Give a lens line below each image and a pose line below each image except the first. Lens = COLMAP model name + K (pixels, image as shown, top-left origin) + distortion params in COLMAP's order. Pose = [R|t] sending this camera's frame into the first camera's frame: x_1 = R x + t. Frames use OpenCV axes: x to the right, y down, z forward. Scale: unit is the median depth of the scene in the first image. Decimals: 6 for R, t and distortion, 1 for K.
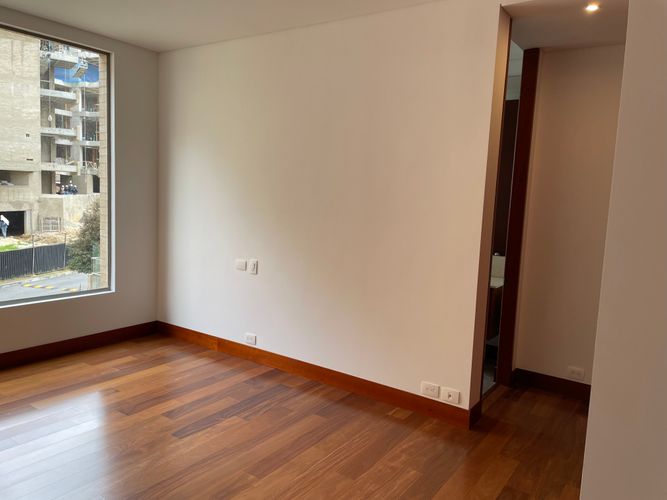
lens RADIAL K [[502.4, 0, 320.8], [0, 502.4, 250.8], [0, 0, 1]] dist [0.041147, -0.079285]
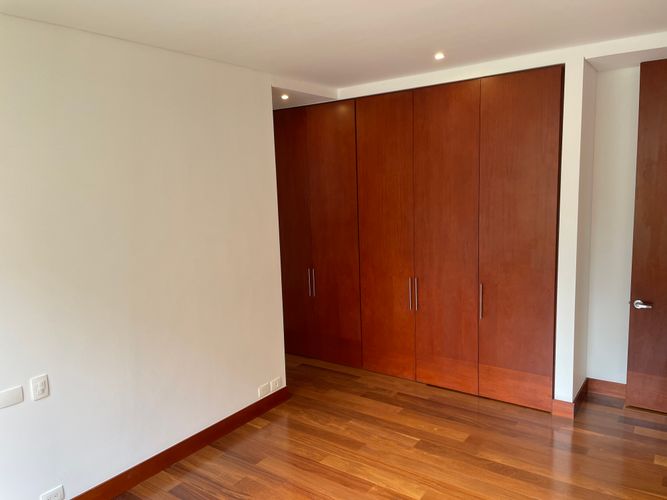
lens RADIAL K [[502.4, 0, 320.8], [0, 502.4, 250.8], [0, 0, 1]] dist [0.041147, -0.079285]
pose [[-0.000743, -0.174886, 0.984588, -0.942952], [0.147357, 0.973821, 0.173085, -0.252871], [-0.989083, 0.145215, 0.025047, 0.783825]]
